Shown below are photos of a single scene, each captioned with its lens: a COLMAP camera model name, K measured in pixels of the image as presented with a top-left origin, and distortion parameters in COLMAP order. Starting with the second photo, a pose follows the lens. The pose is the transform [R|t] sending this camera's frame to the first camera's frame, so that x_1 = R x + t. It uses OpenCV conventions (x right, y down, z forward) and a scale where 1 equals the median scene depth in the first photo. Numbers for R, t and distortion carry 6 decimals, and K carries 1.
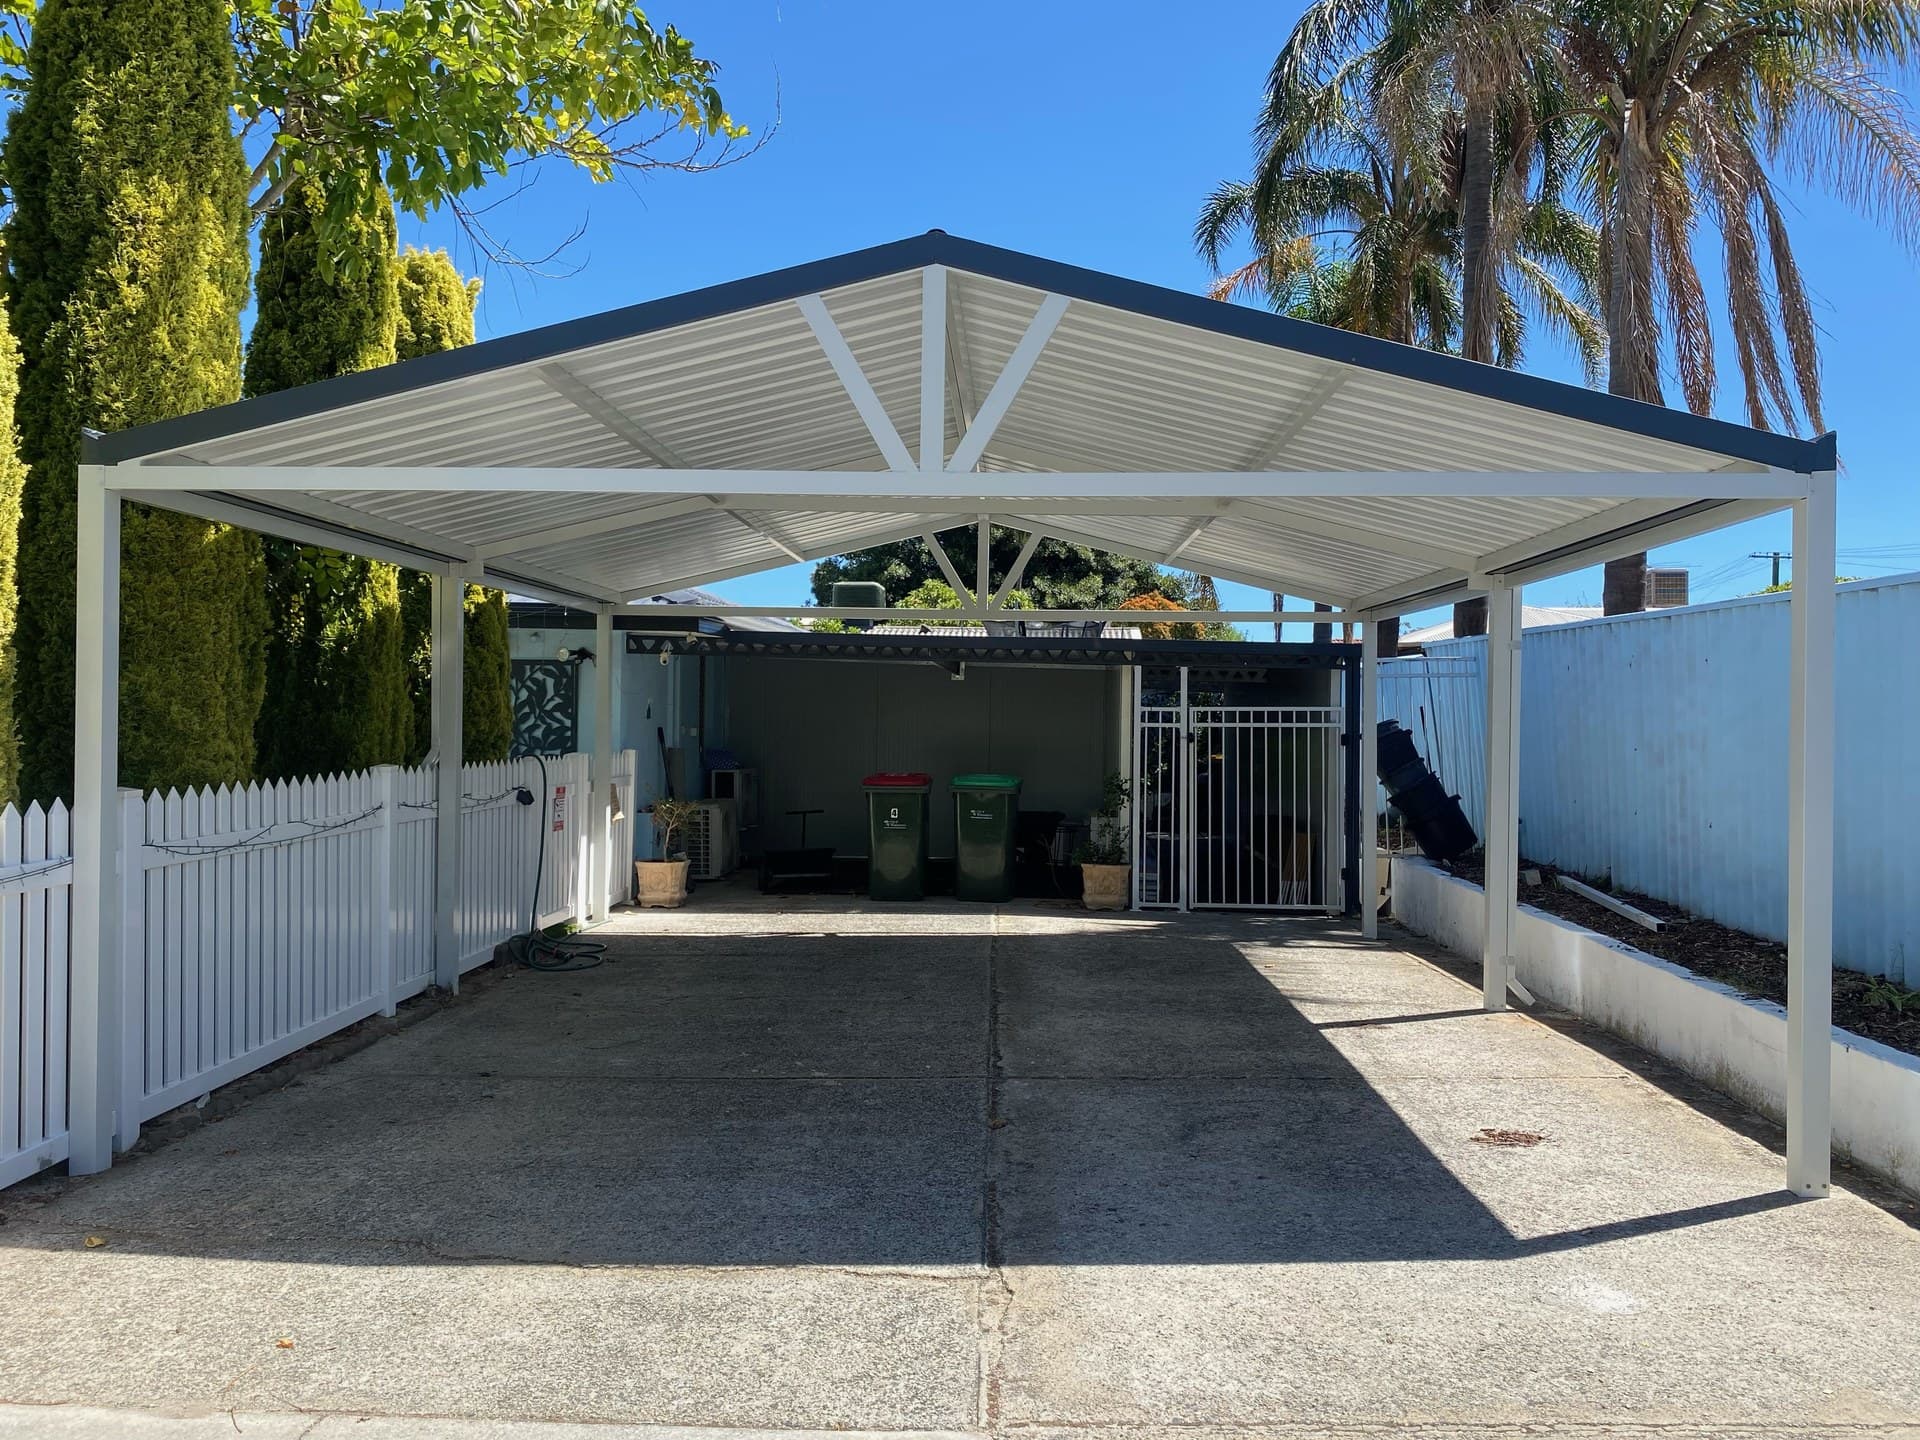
lens RADIAL K [[1464.6, 0, 960.0], [0, 1464.6, 720.0], [0, 0, 1]] dist [0.006652, 0.004260]
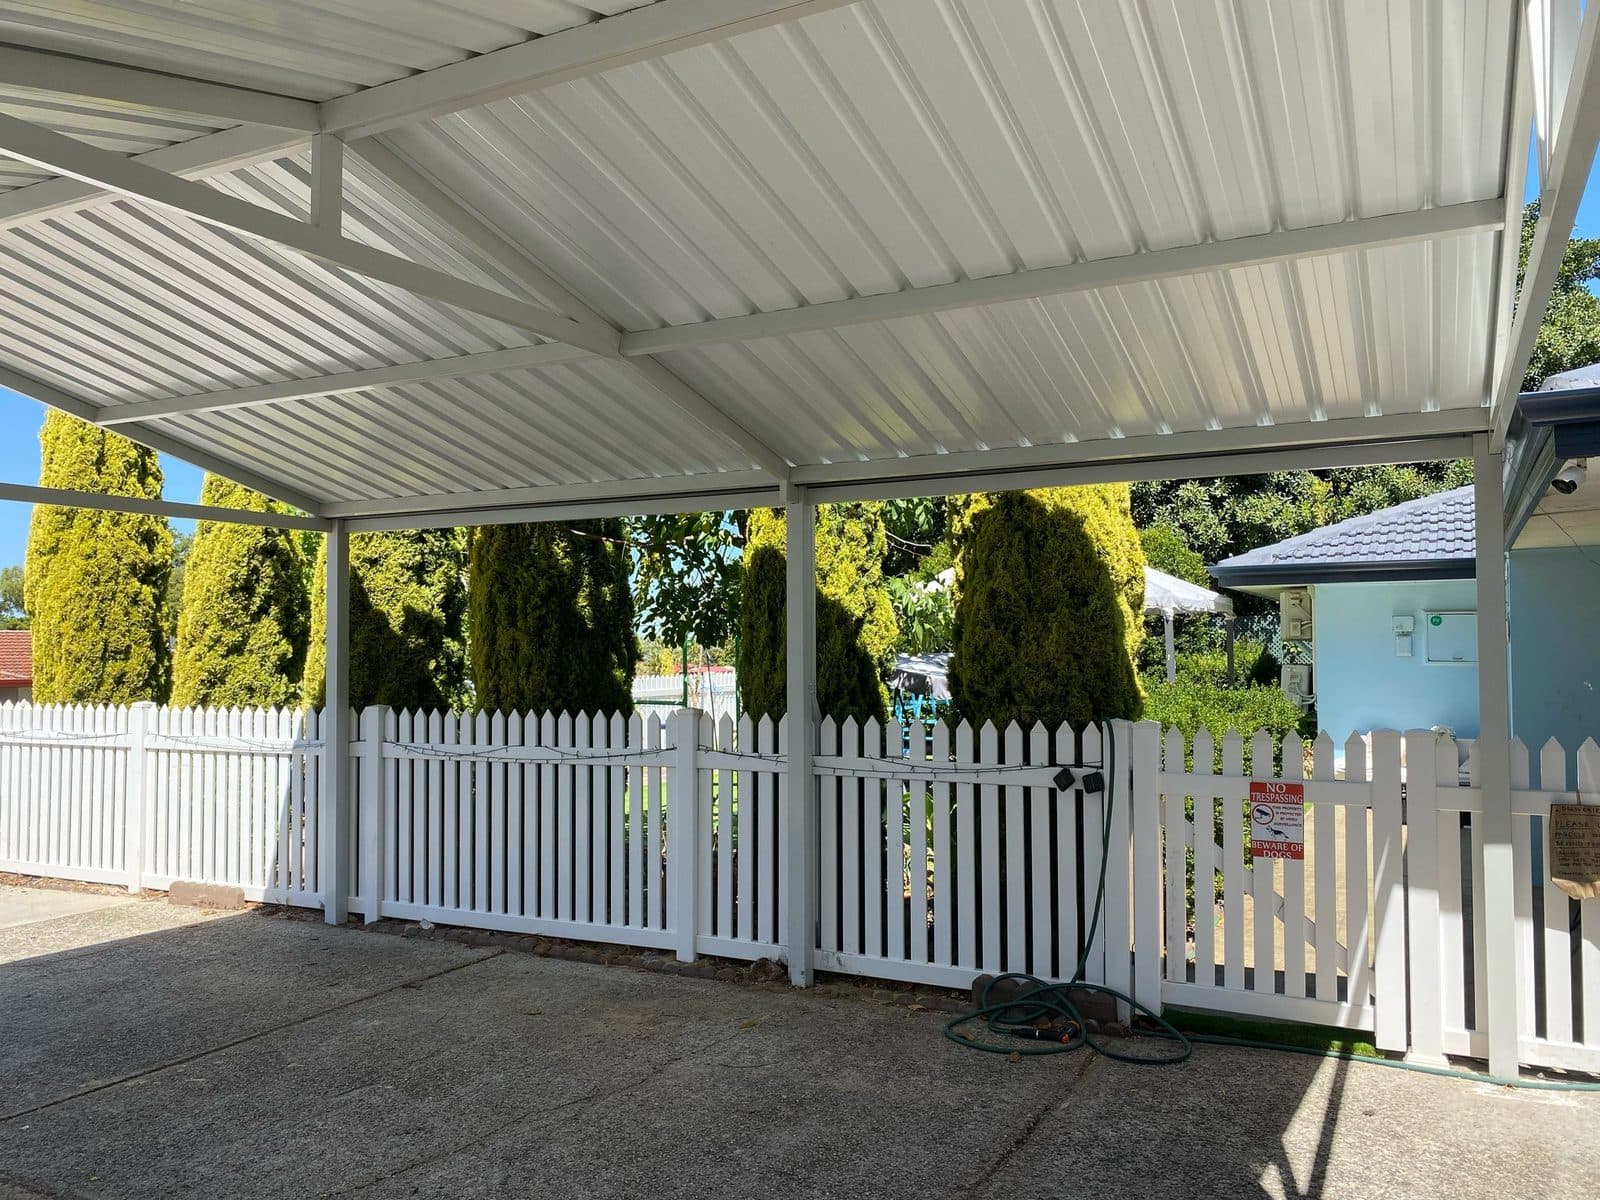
lens RADIAL K [[1220.5, 0, 800.0], [0, 1220.5, 600.0], [0, 0, 1]] dist [0.006652, 0.004260]
pose [[-0.420423, -0.040243, -0.906435, 0.413466], [0.000210, 0.999012, -0.044451, -0.010689], [0.907328, -0.018879, -0.419999, 1.693254]]
